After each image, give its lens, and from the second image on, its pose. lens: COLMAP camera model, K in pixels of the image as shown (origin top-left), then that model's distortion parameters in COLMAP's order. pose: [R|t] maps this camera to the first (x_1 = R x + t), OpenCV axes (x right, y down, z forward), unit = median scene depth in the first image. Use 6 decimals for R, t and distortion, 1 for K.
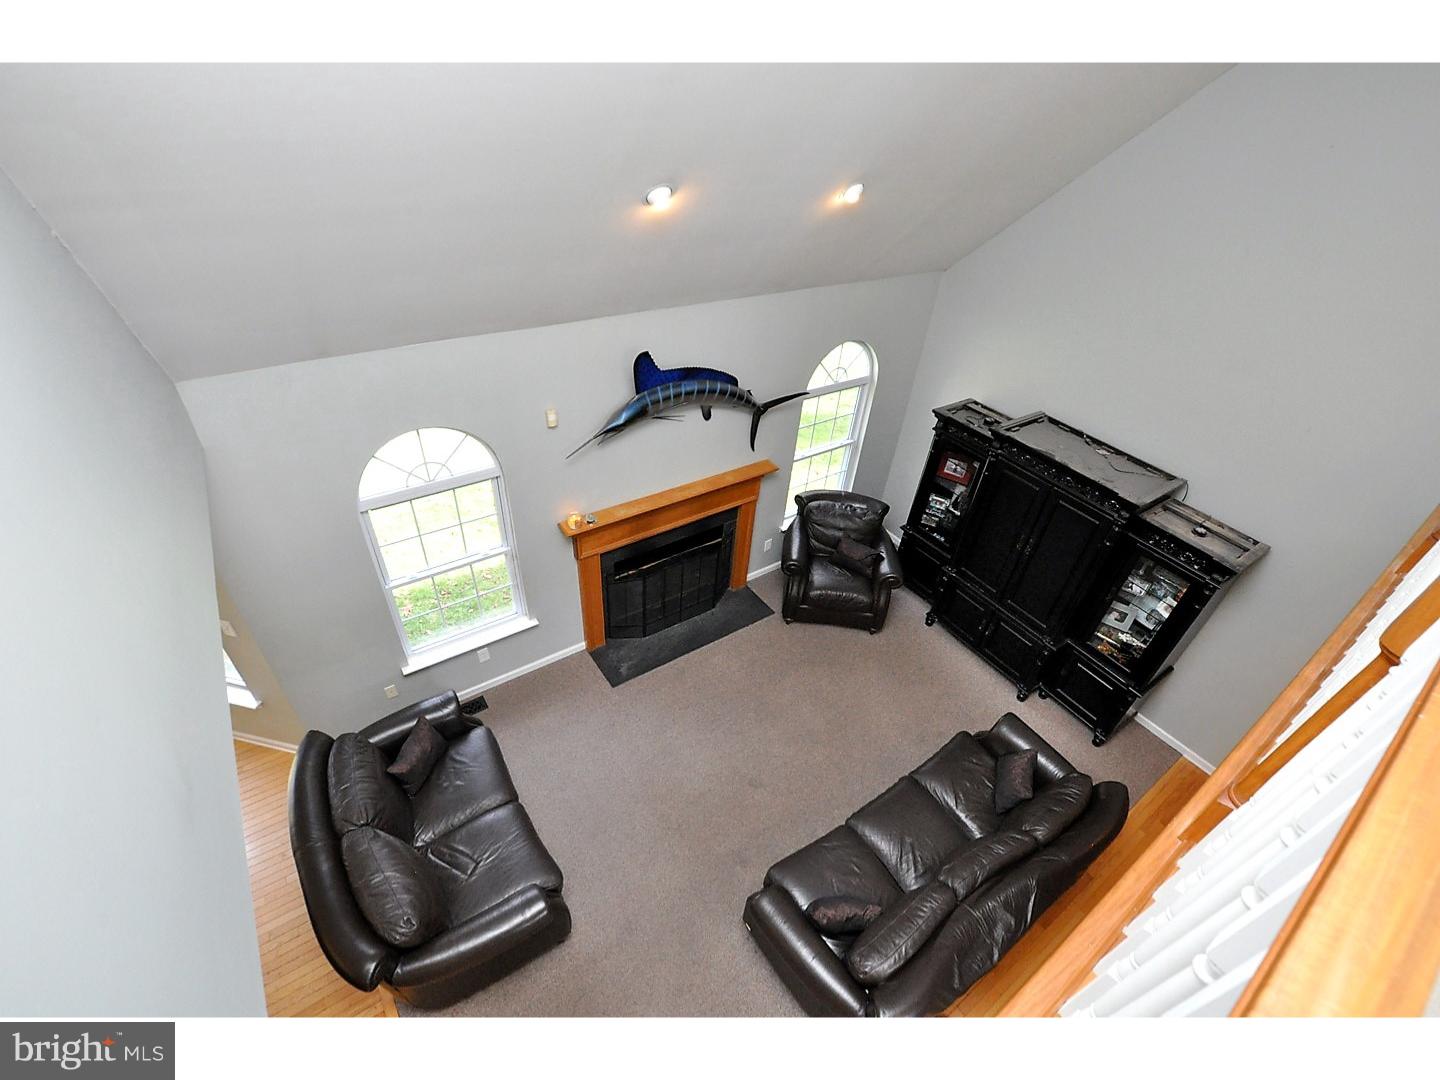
lens RADIAL K [[634.5, 0, 720.0], [0, 634.5, 540.0], [0, 0, 1]] dist [-0.021589, 0.000175]
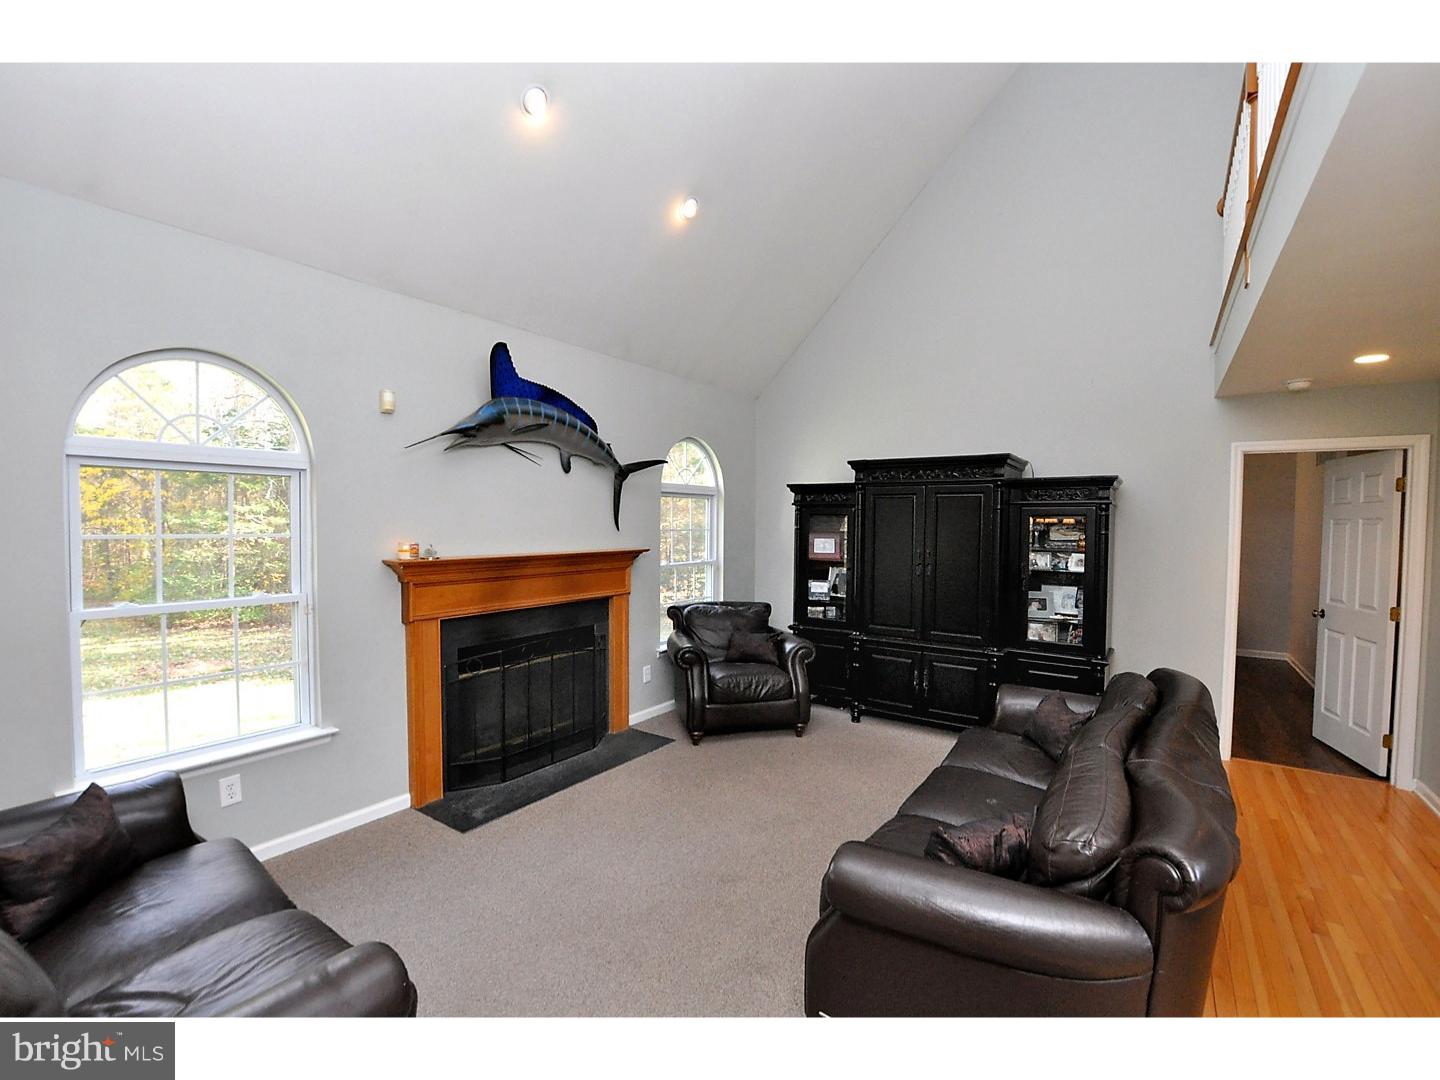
lens RADIAL K [[634.0, 0, 717.2], [0, 634.0, 546.8], [0, 0, 1]] dist [-0.029927, 0.000451]
pose [[0.937971, -0.074873, 0.338531, -0.127587], [0.253598, 0.813977, -0.522618, 0.402336], [-0.236427, 0.576052, 0.782475, 0.309692]]
